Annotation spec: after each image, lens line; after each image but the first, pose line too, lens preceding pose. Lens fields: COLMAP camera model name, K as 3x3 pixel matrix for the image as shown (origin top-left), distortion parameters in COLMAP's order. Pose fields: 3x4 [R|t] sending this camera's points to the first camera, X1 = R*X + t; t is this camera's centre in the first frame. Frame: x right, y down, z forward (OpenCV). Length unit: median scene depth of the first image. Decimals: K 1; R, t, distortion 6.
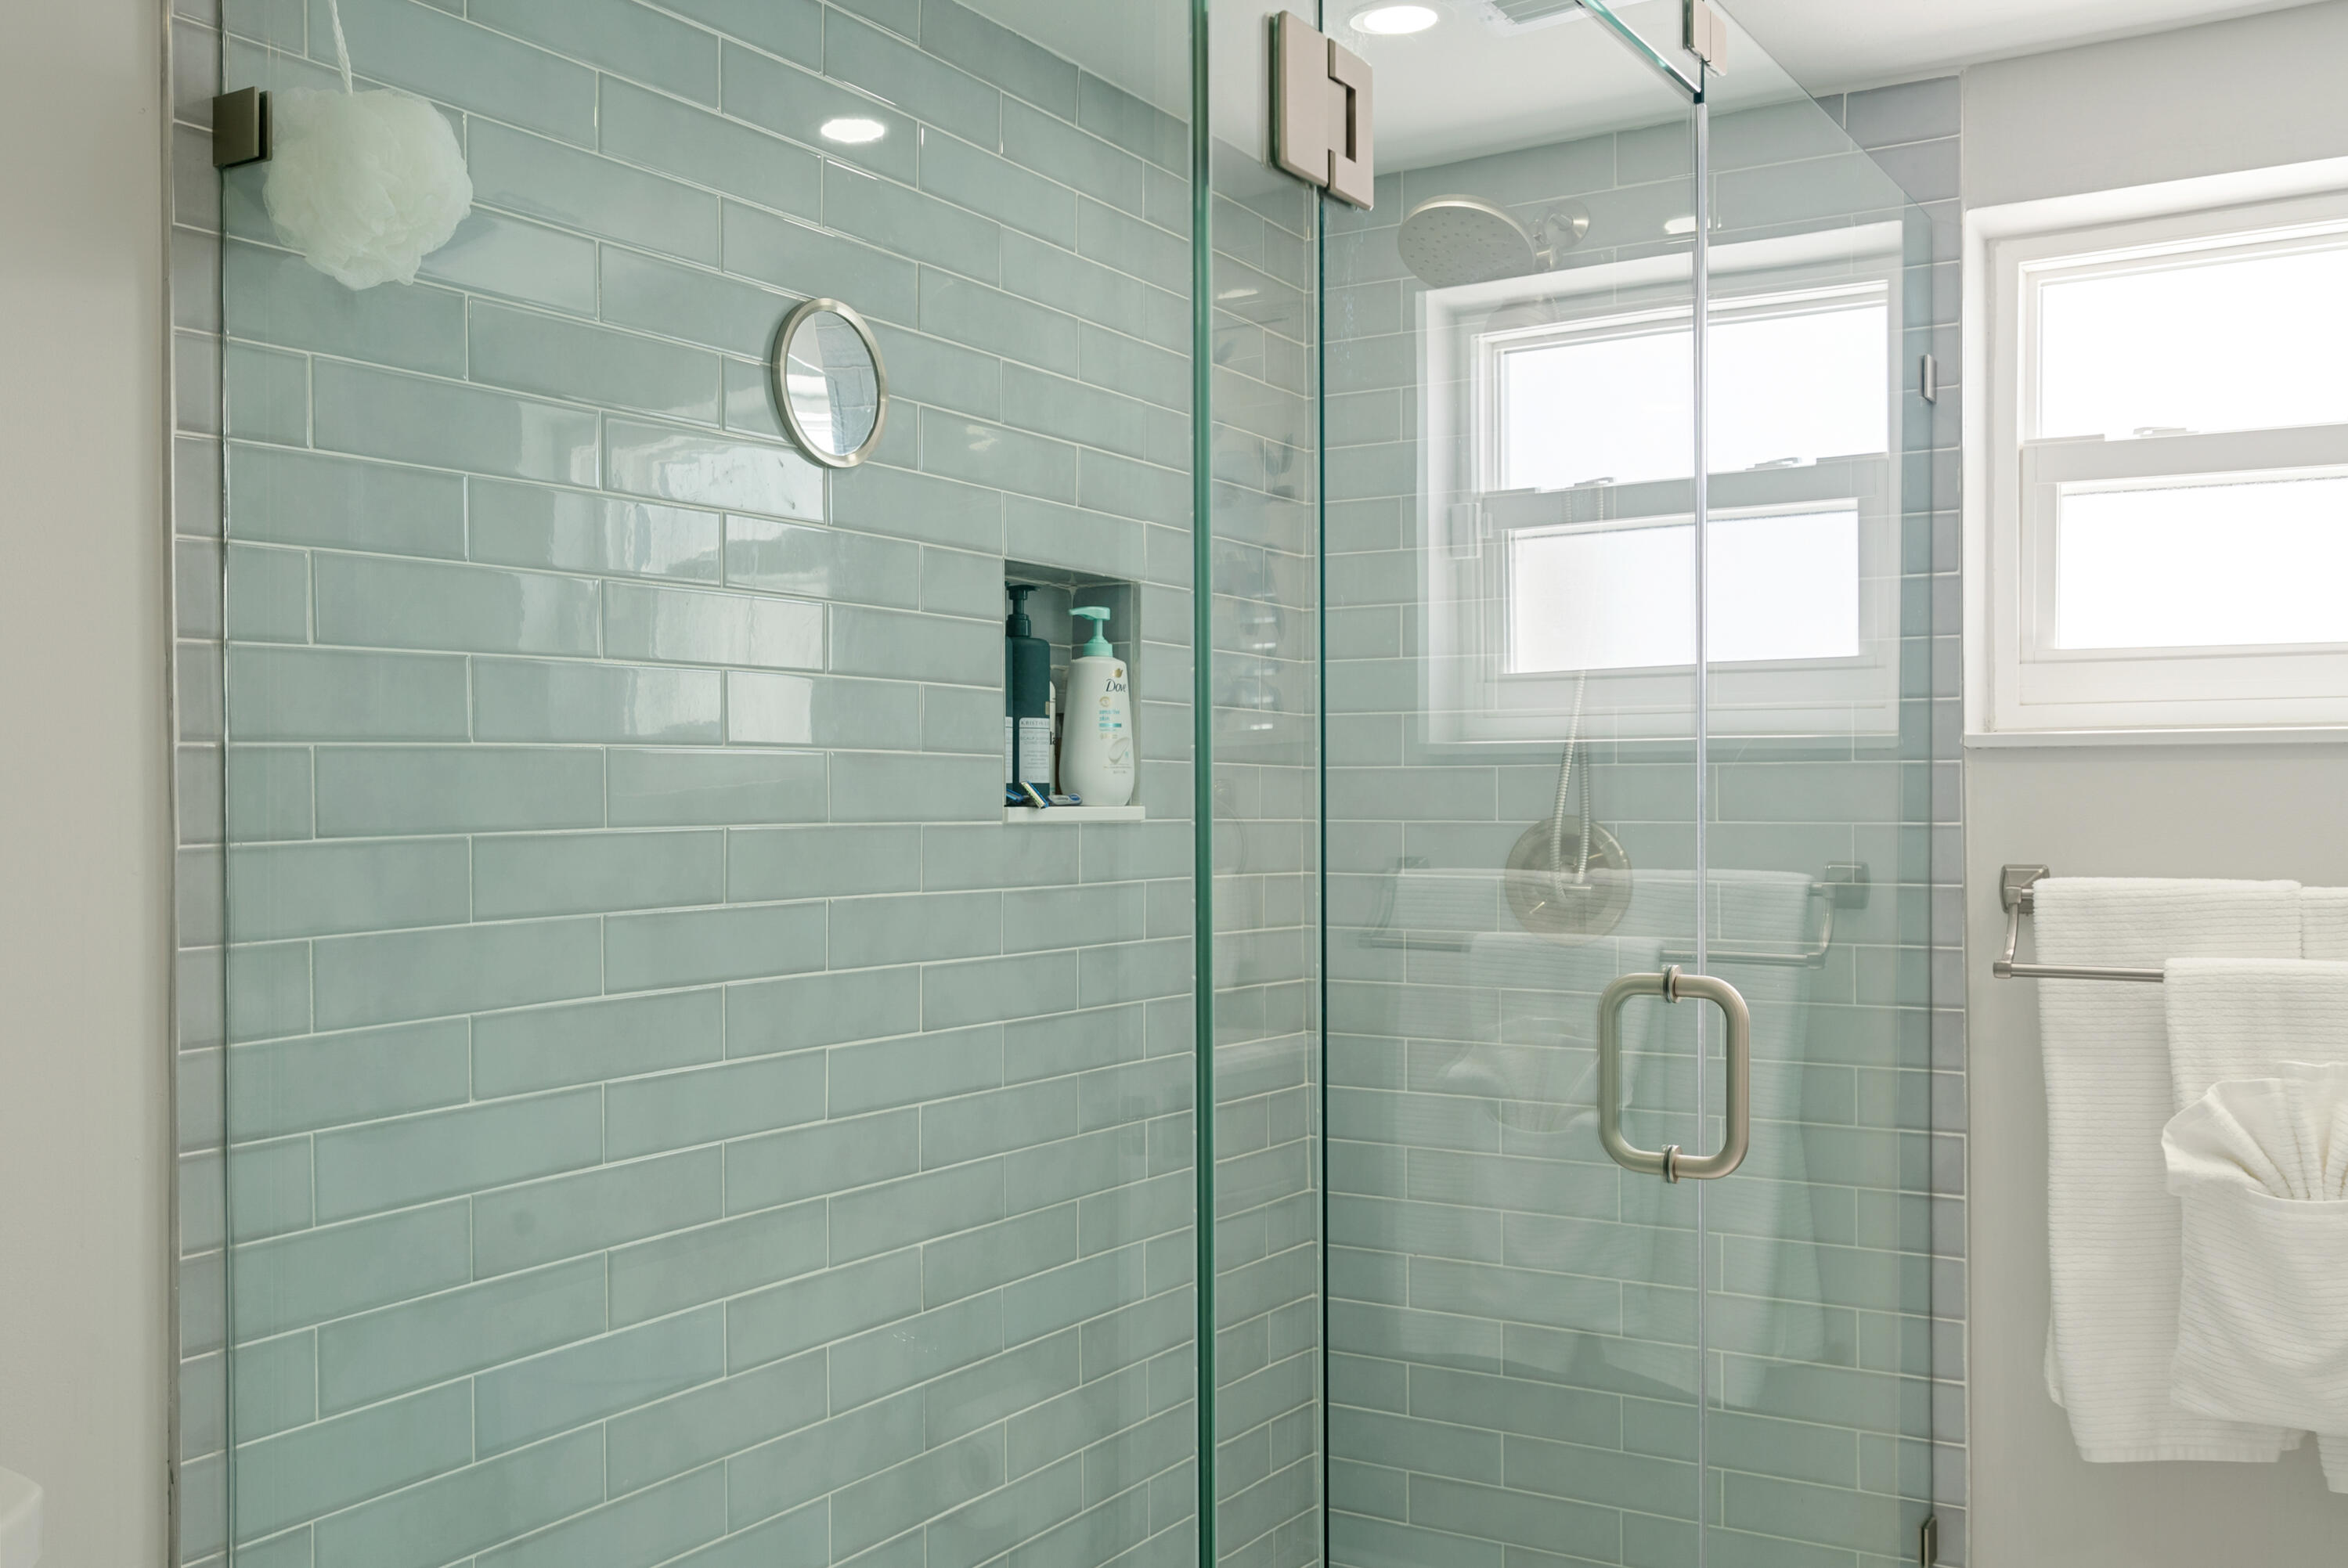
lens RADIAL K [[2165.6, 0, 1170.4], [0, 2165.6, 781.9], [0, 0, 1]] dist [0.044395, 0.000000]
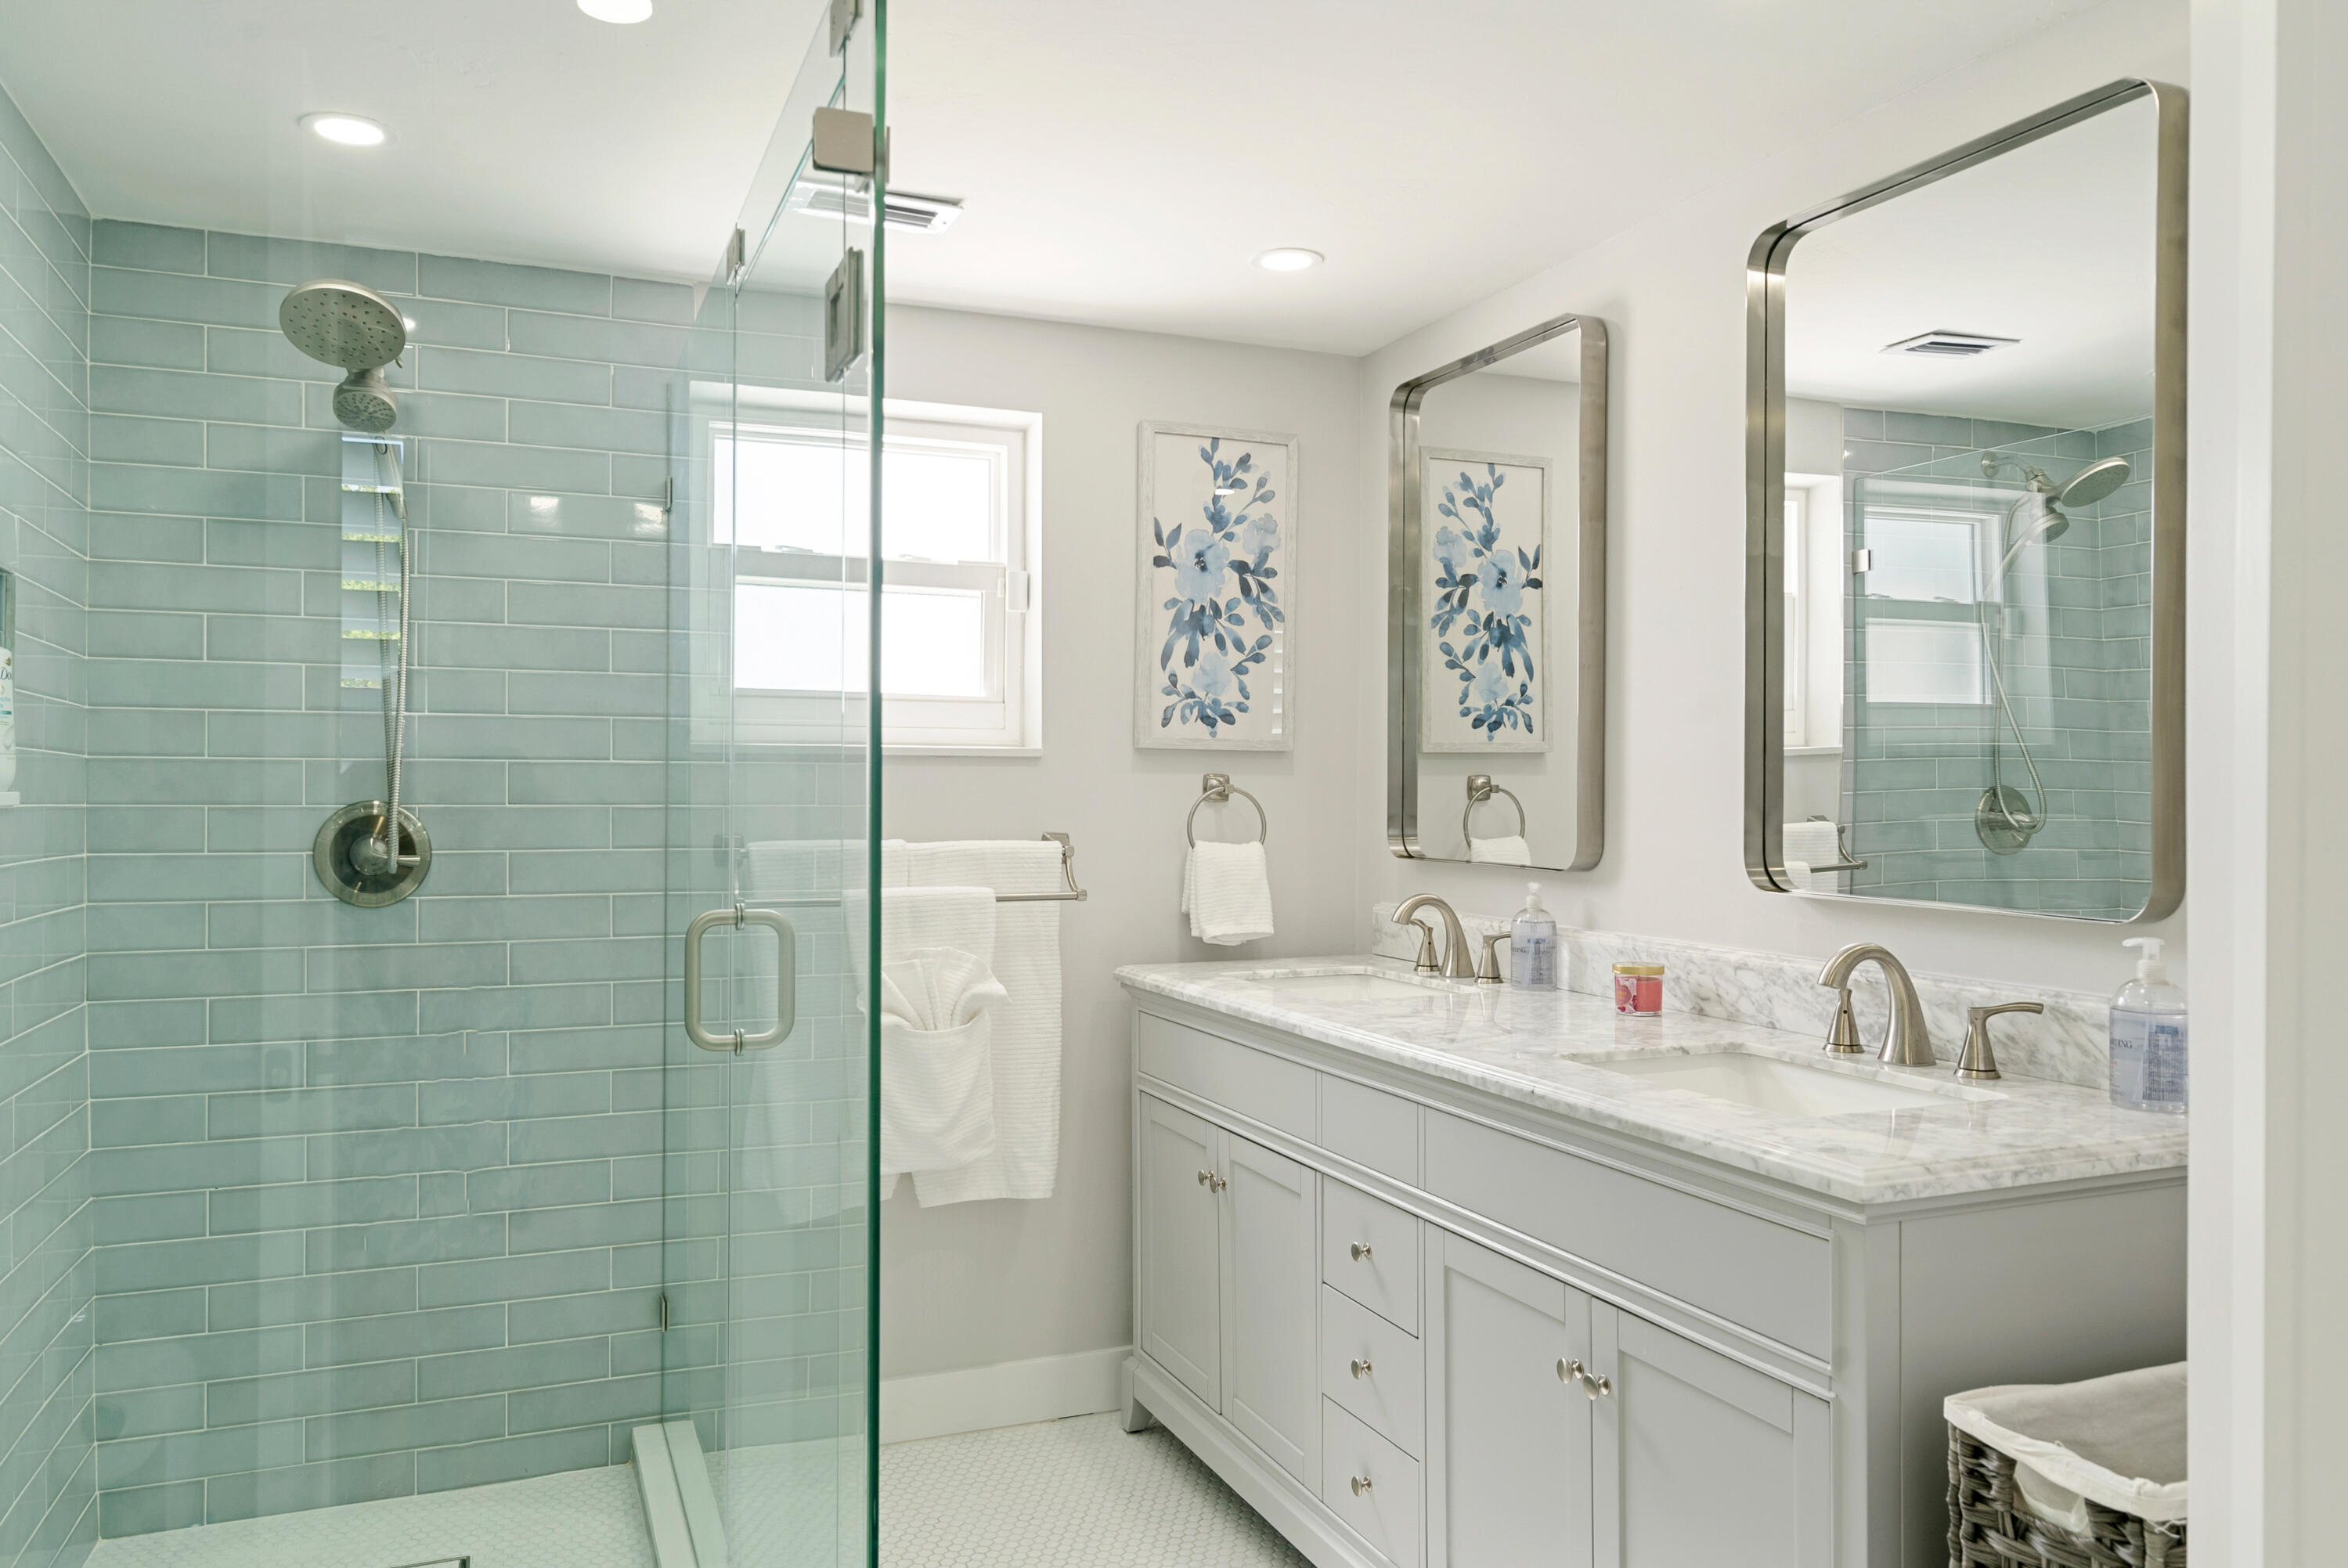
lens RADIAL K [[1584.9, 0, 1171.6], [0, 1584.9, 793.0], [0, 0, 1]] dist [0.000648, -0.004524]
pose [[0.574209, 0.009672, 0.818652, -0.362209], [-0.012695, 0.999915, -0.002909, 0.012149], [-0.818610, -0.008723, 0.574283, 0.168627]]
